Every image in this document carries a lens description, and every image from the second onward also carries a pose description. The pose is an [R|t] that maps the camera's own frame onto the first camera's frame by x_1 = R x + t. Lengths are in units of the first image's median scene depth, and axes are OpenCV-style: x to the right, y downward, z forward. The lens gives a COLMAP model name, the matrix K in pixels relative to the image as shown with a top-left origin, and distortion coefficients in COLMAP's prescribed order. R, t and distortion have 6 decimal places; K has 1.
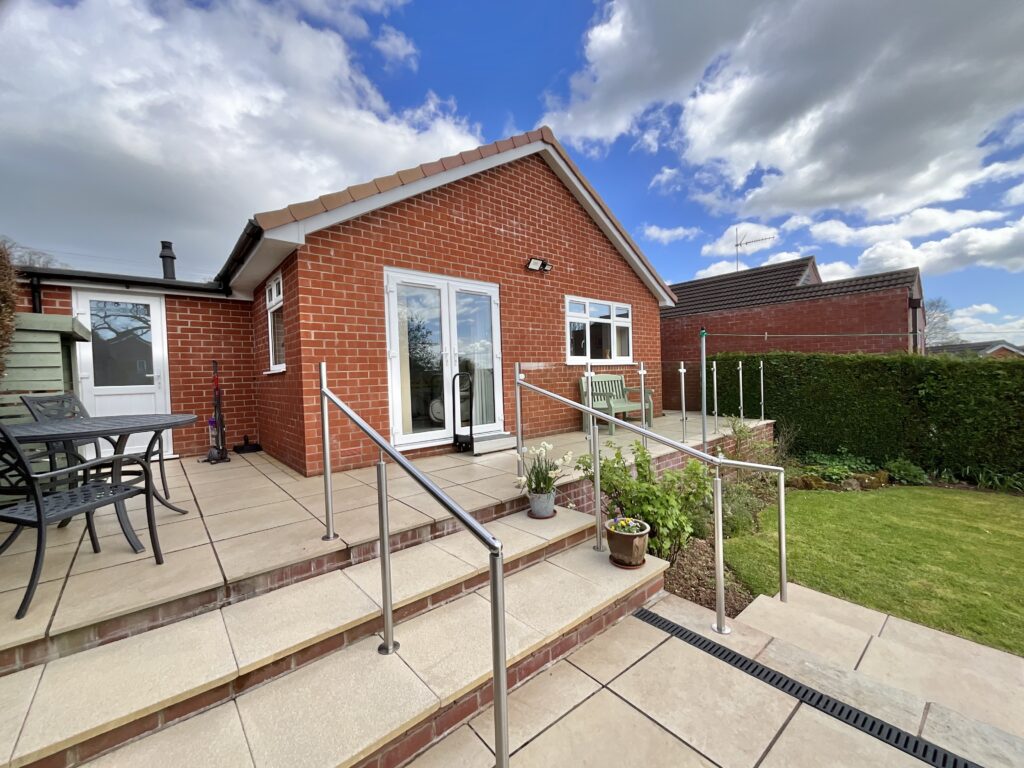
lens RADIAL K [[414.2, 0, 512.0], [0, 414.2, 384.0], [0, 0, 1]] dist [0.000024, -0.000159]
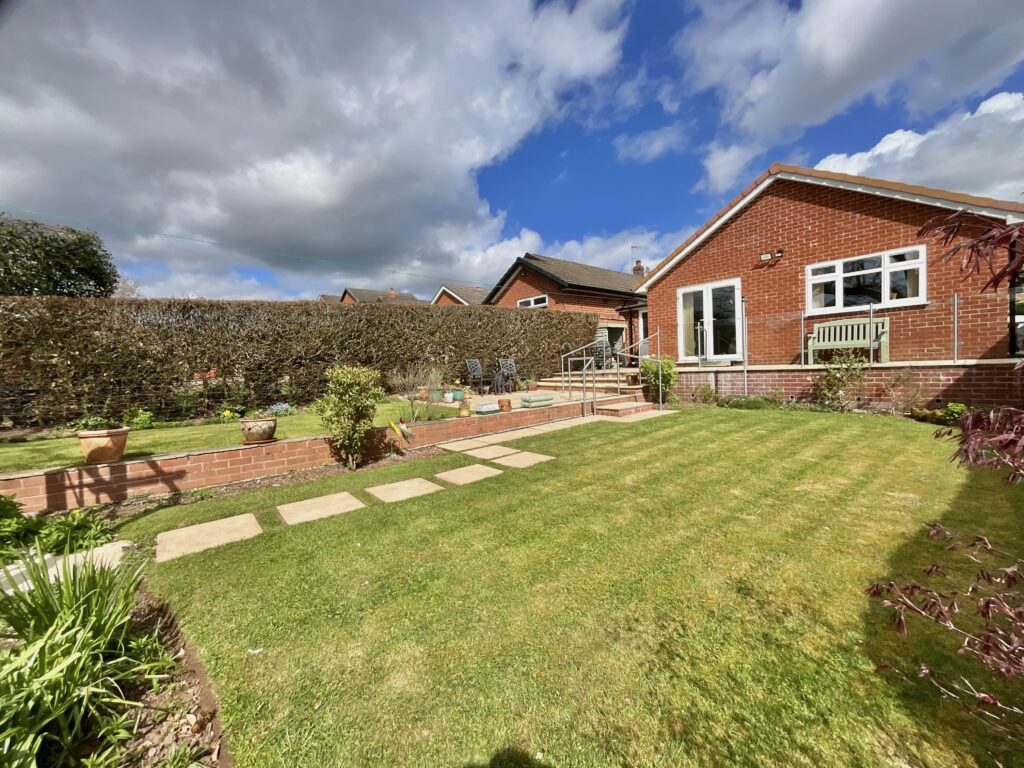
lens RADIAL K [[414.2, 0, 512.0], [0, 414.2, 384.0], [0, 0, 1]] dist [0.000024, -0.000159]
pose [[0.012754, 0.072517, -0.997286, 1.788275], [0.025323, 0.997023, 0.072822, 0.064937], [0.999598, -0.026183, 0.010879, -0.016834]]
